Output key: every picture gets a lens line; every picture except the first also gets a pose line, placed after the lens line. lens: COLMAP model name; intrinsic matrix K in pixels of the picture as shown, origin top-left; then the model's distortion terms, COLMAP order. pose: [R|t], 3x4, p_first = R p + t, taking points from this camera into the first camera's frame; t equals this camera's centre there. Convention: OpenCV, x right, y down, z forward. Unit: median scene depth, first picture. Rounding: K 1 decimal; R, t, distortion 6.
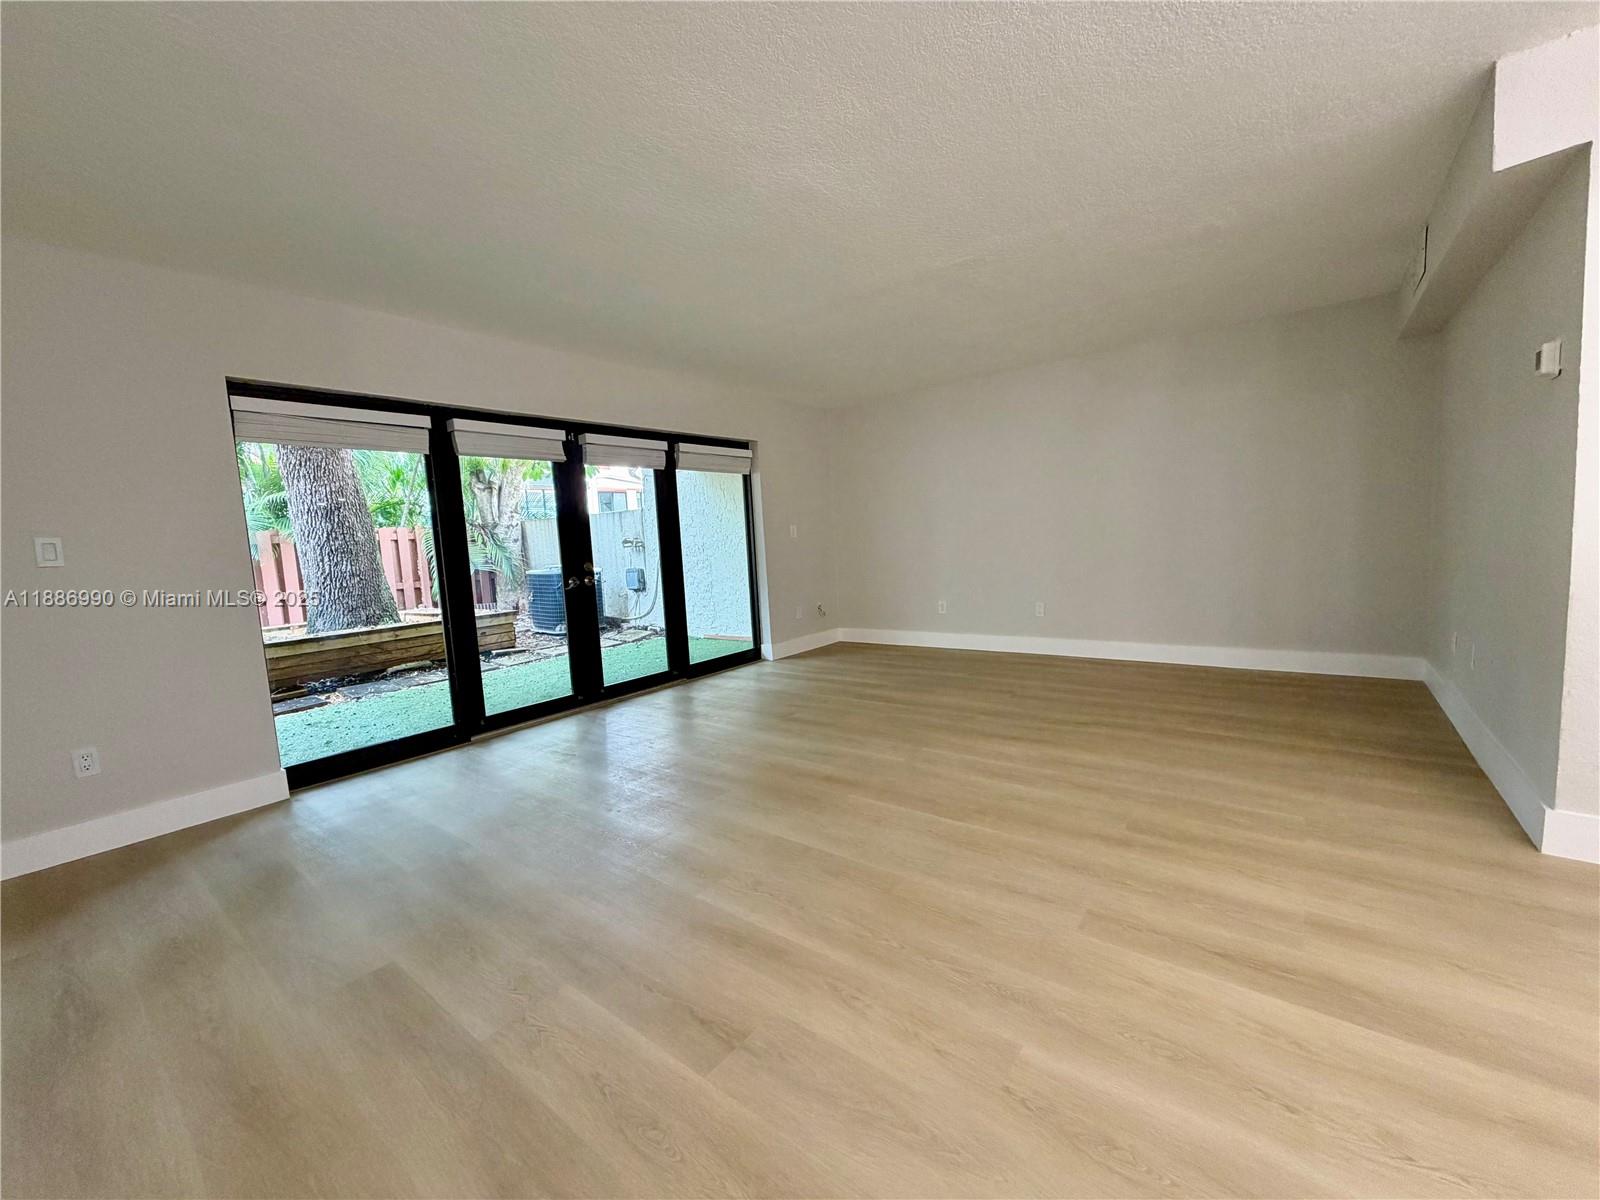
lens RADIAL K [[639.2, 0, 800.0], [0, 639.2, 600.0], [0, 0, 1]] dist [0.003411, 0.000140]
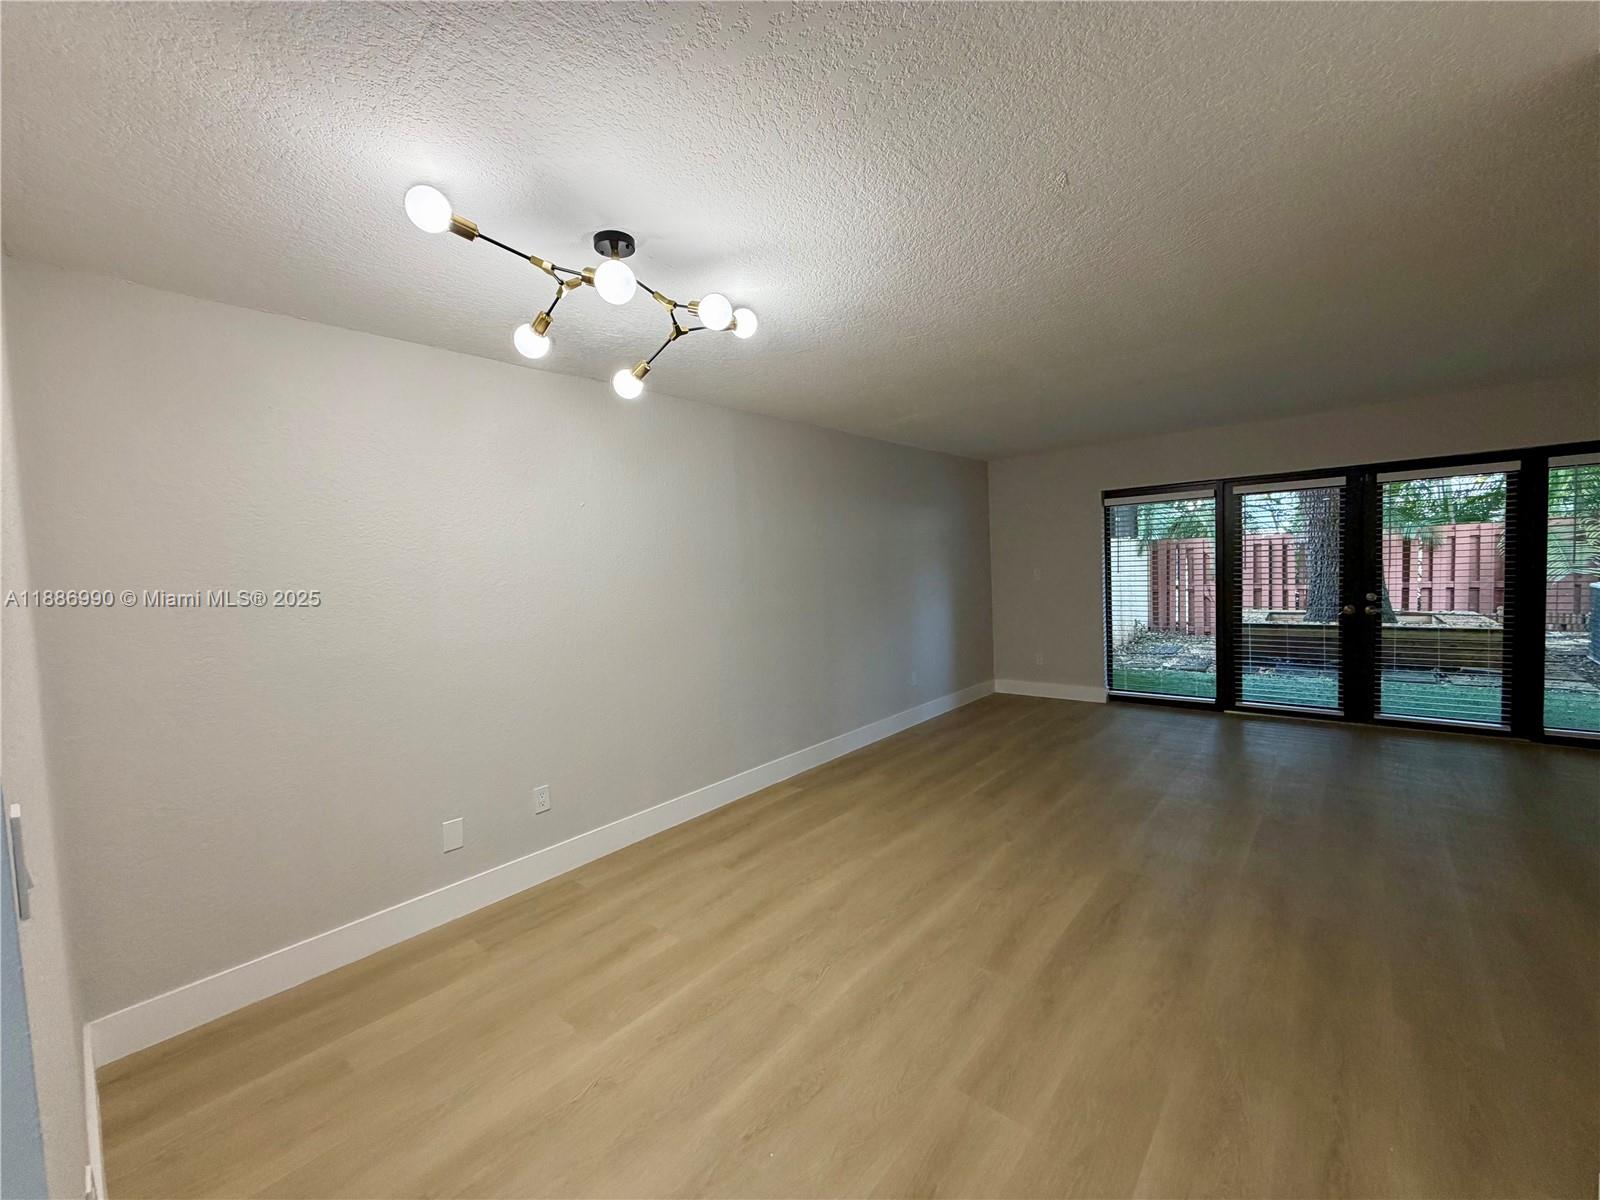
lens RADIAL K [[639.2, 0, 800.0], [0, 639.2, 600.0], [0, 0, 1]] dist [0.003411, 0.000140]
pose [[-0.042372, 0.110009, -0.993027, 1.989253], [-0.052477, 0.992303, 0.112168, -0.299967], [0.997723, 0.056864, -0.036273, 0.214095]]
